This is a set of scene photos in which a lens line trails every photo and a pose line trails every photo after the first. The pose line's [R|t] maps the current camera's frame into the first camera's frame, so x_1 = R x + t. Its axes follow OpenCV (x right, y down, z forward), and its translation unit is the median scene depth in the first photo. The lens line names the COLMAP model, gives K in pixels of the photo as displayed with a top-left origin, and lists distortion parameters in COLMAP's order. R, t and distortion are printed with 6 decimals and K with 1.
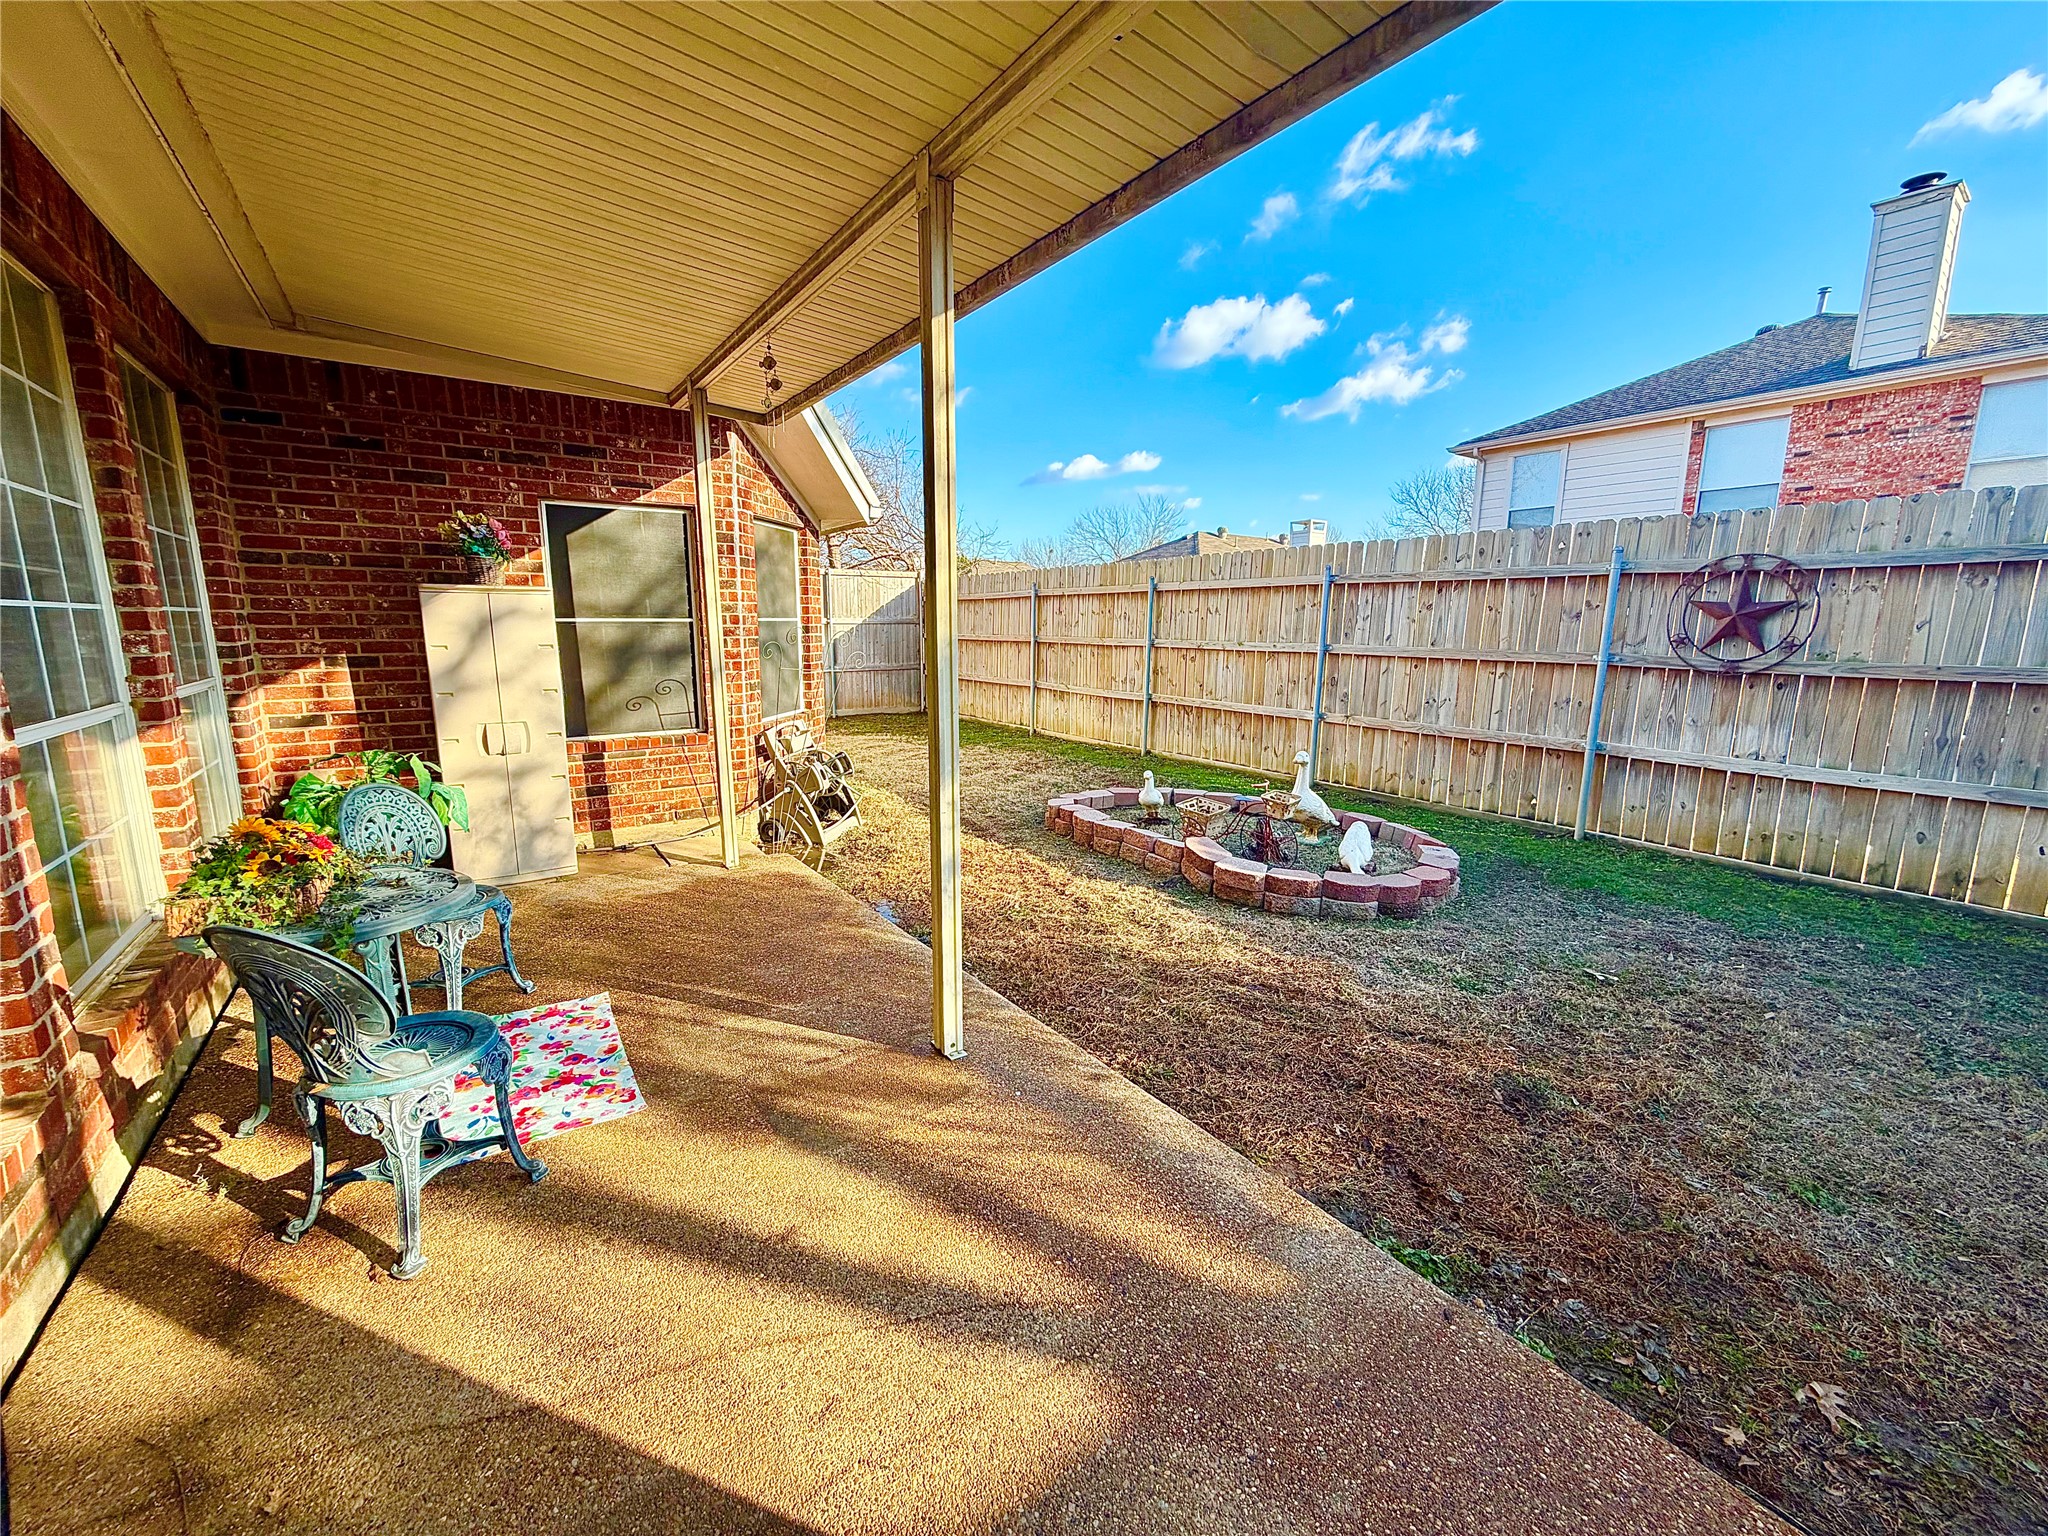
lens RADIAL K [[812.3, 0, 1021.2], [0, 812.3, 764.7], [0, 0, 1]] dist [-0.000791, 0.000178]
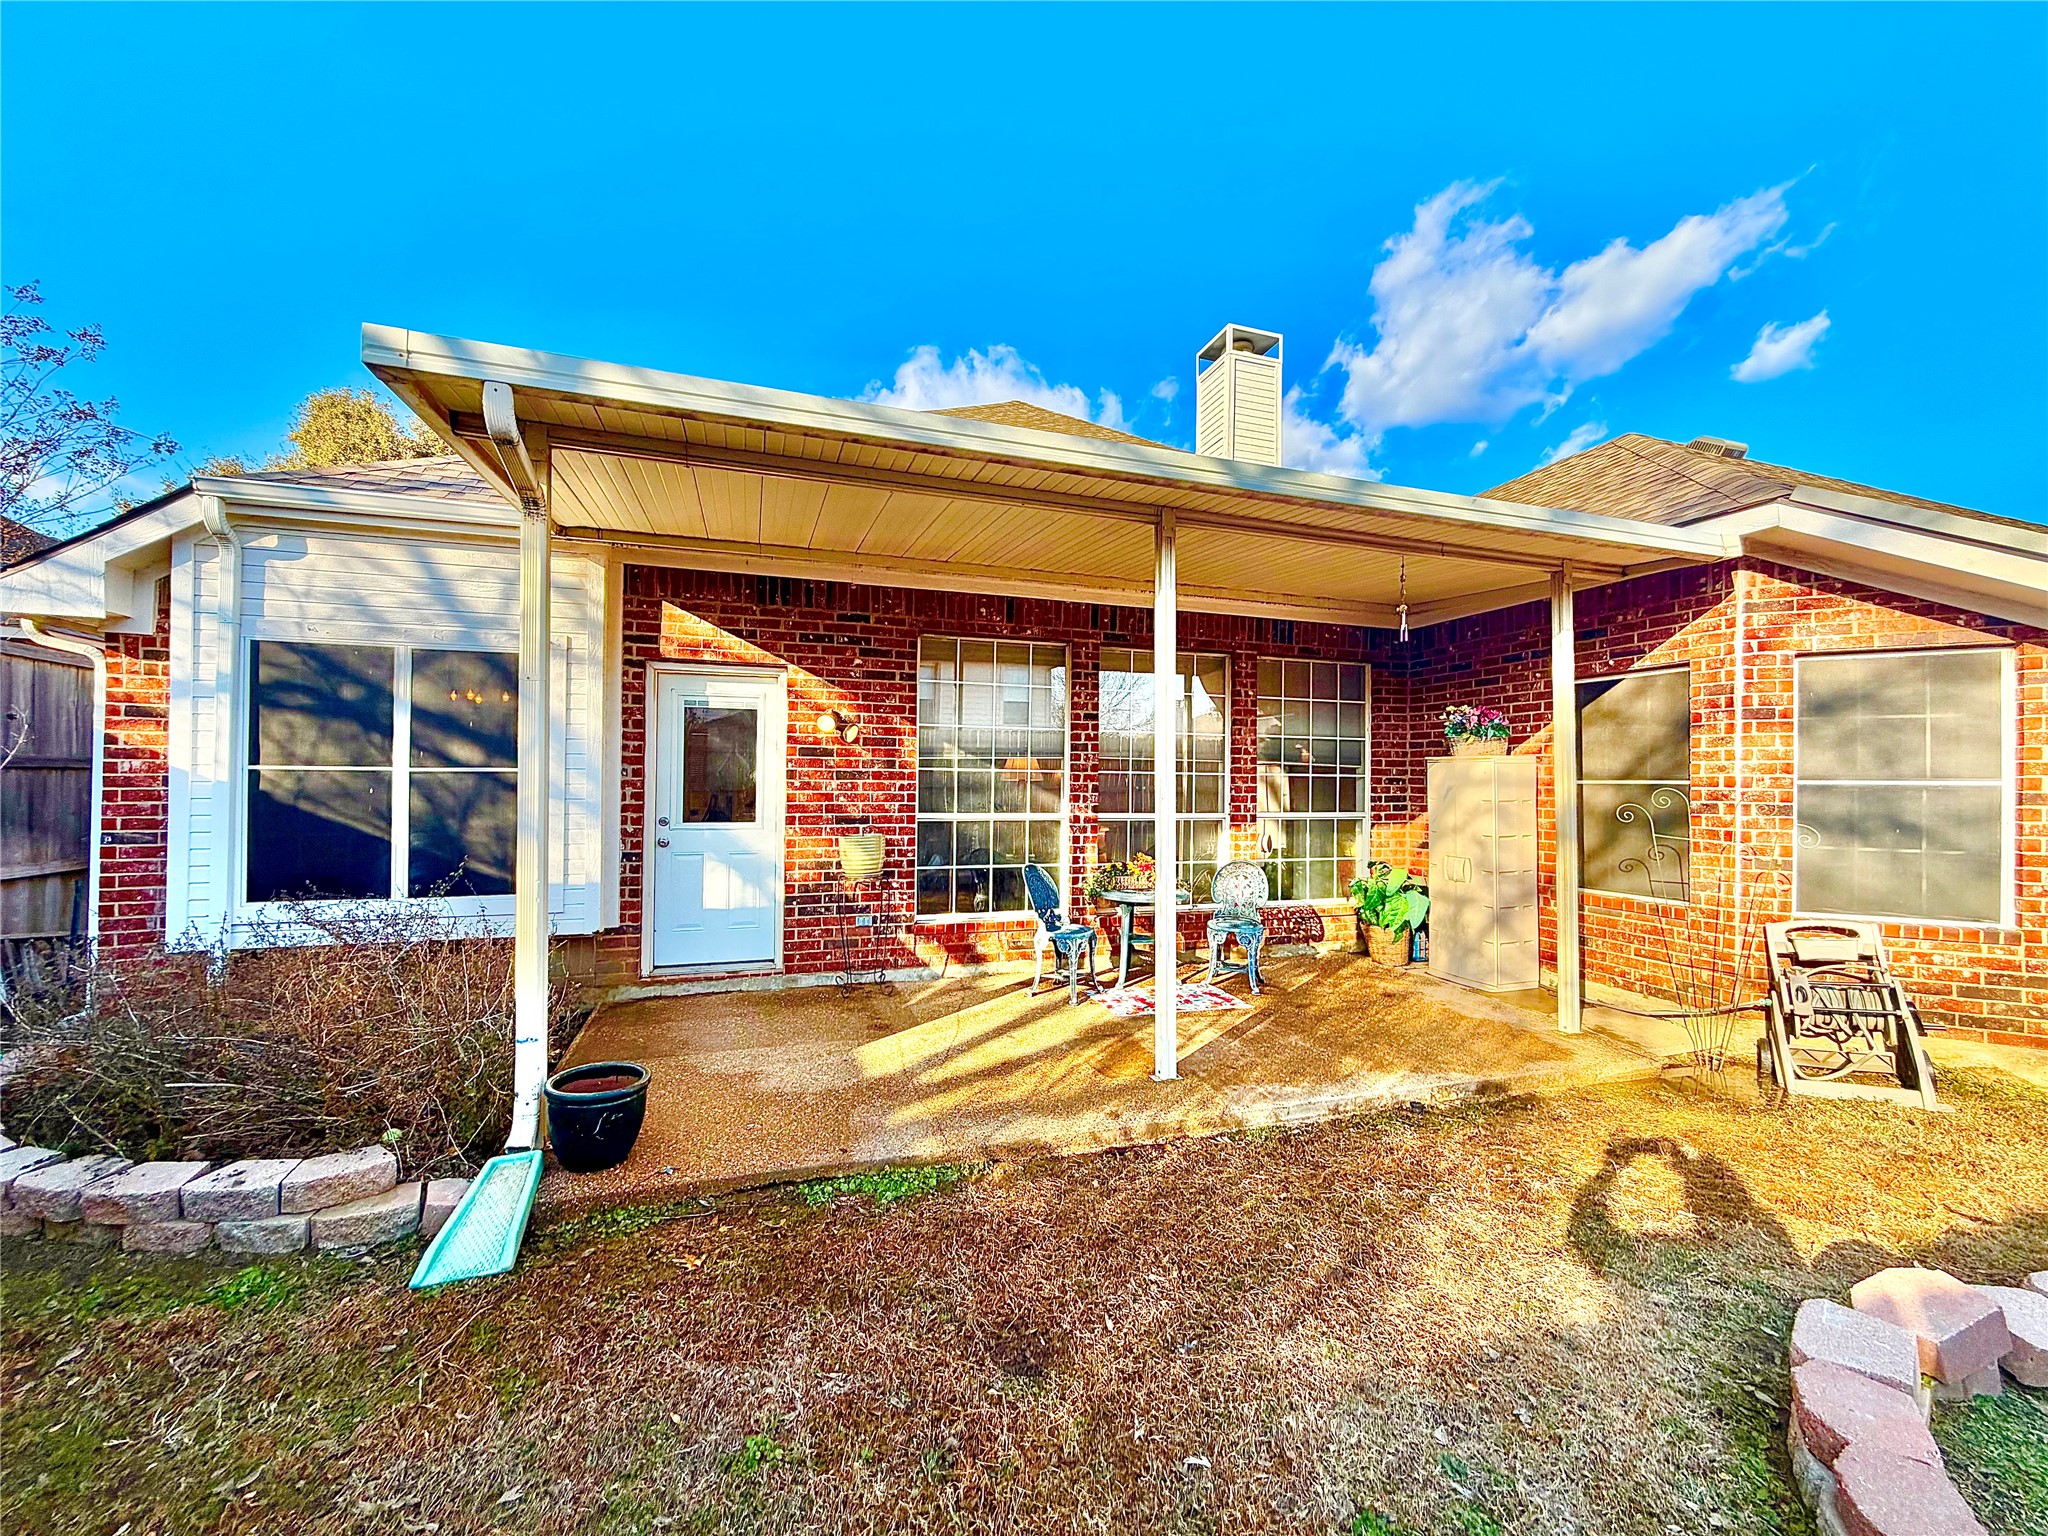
lens RADIAL K [[812.3, 0, 1021.2], [0, 812.3, 764.7], [0, 0, 1]] dist [-0.000791, 0.000178]
pose [[-0.298972, -0.023745, -0.953966, 0.892535], [-0.176153, 0.983883, 0.030716, -0.121329], [0.937862, 0.177227, -0.298337, 0.732457]]
